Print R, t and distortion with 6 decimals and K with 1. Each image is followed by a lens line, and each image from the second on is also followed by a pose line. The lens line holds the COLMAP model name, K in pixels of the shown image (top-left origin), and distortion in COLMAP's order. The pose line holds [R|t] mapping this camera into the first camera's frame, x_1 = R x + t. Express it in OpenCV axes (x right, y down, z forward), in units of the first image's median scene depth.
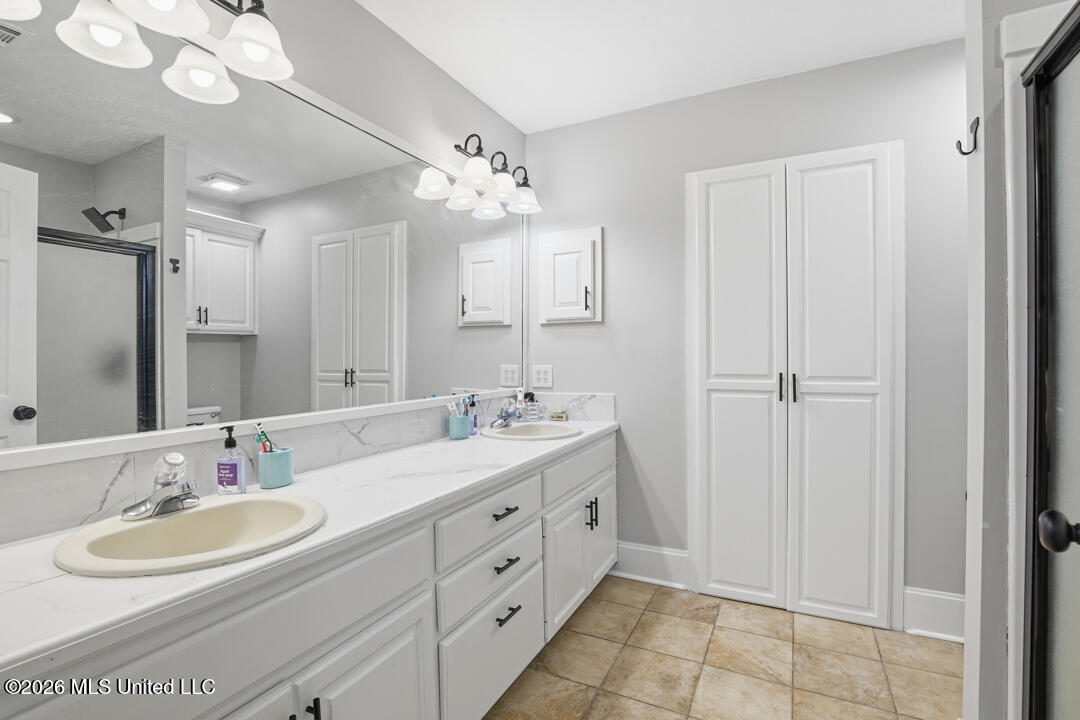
lens RADIAL K [[501.5, 0, 532.3], [0, 501.5, 361.0], [0, 0, 1]] dist [-0.036771, 0.006797]
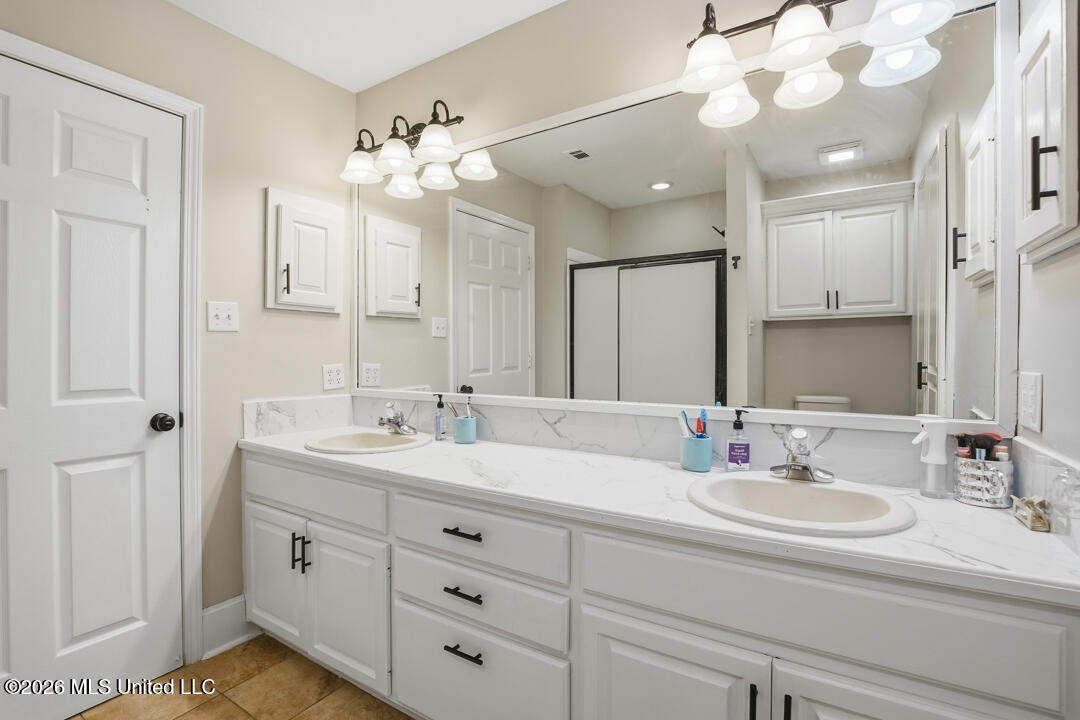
lens RADIAL K [[510.0, 0, 536.8], [0, 510.0, 341.1], [0, 0, 1]] dist [-0.037134, 0.007253]
pose [[-0.093986, 0.000368, -0.995573, 0.707668], [0.001814, 0.999998, 0.000198, -0.028041], [0.995572, -0.001788, -0.093987, 1.051968]]
